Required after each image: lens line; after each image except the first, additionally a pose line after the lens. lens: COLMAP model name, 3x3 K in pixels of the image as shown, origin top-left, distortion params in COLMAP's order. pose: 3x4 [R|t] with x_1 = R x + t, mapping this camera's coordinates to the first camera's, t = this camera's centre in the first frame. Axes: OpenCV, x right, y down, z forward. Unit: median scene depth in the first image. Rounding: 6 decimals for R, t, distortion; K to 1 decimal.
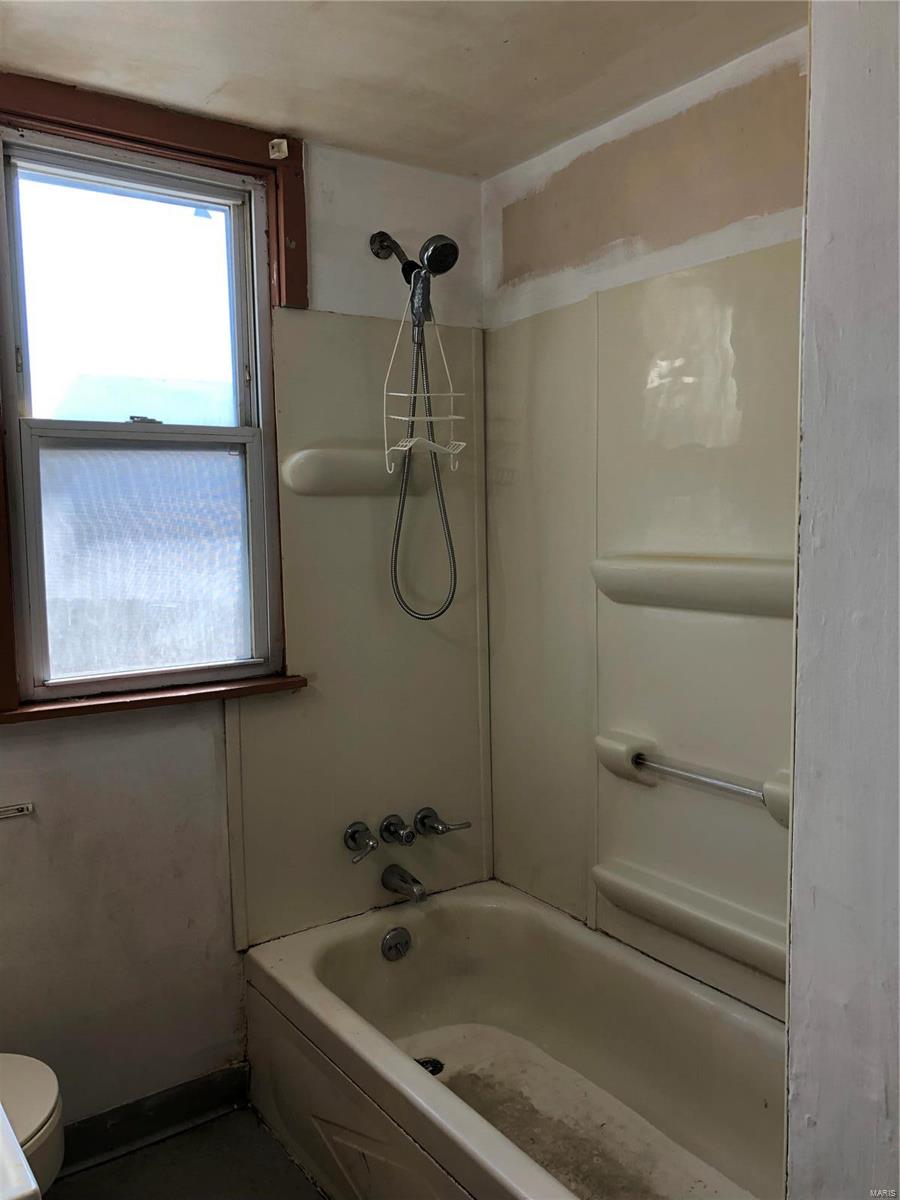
lens RADIAL K [[992.1, 0, 447.6], [0, 992.1, 606.7], [0, 0, 1]] dist [0.010939, 0.022060]
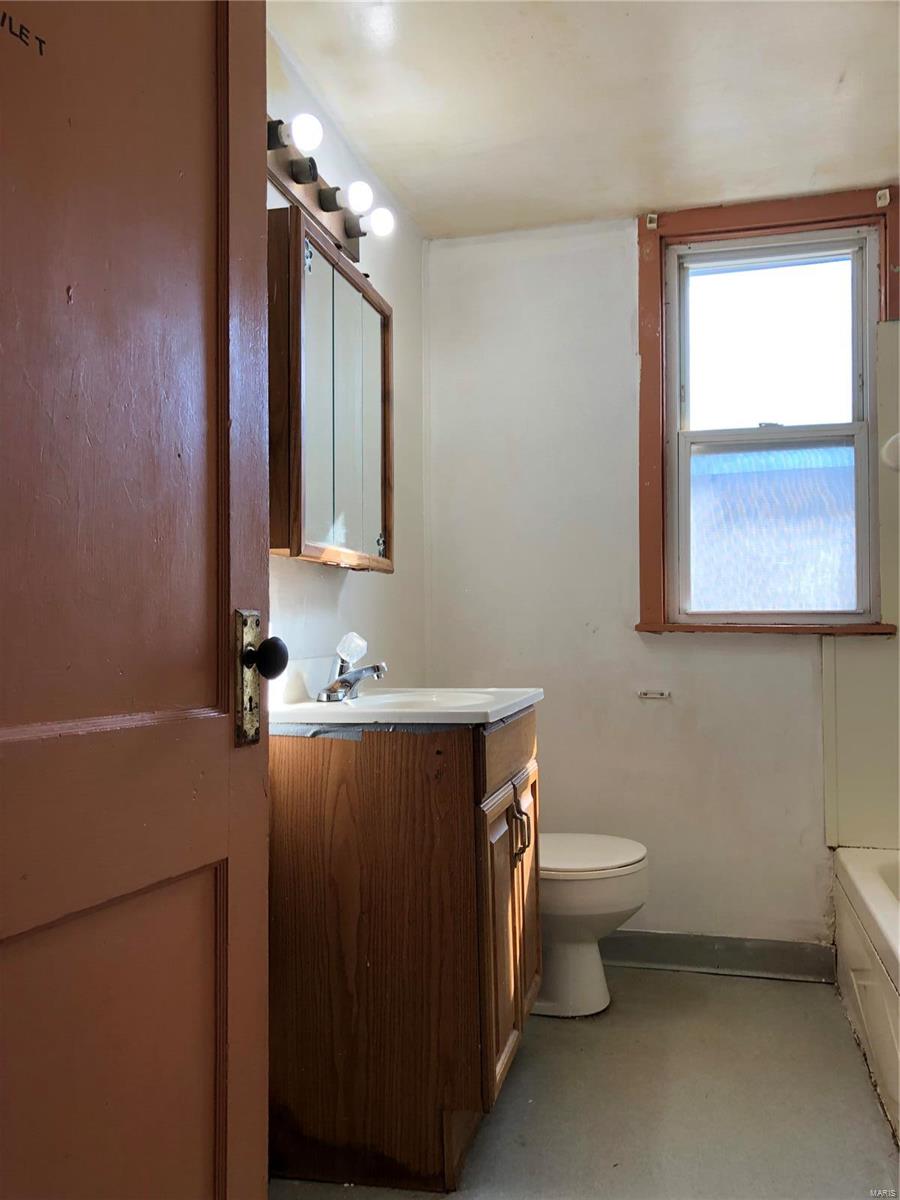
lens RADIAL K [[992.1, 0, 451.6], [0, 992.1, 599.1], [0, 0, 1]] dist [0.010939, 0.022060]
pose [[0.636363, -0.004301, -0.771377, 0.452329], [-0.078156, 0.994479, -0.070021, 0.172678], [0.767420, 0.104846, 0.632514, -0.158509]]
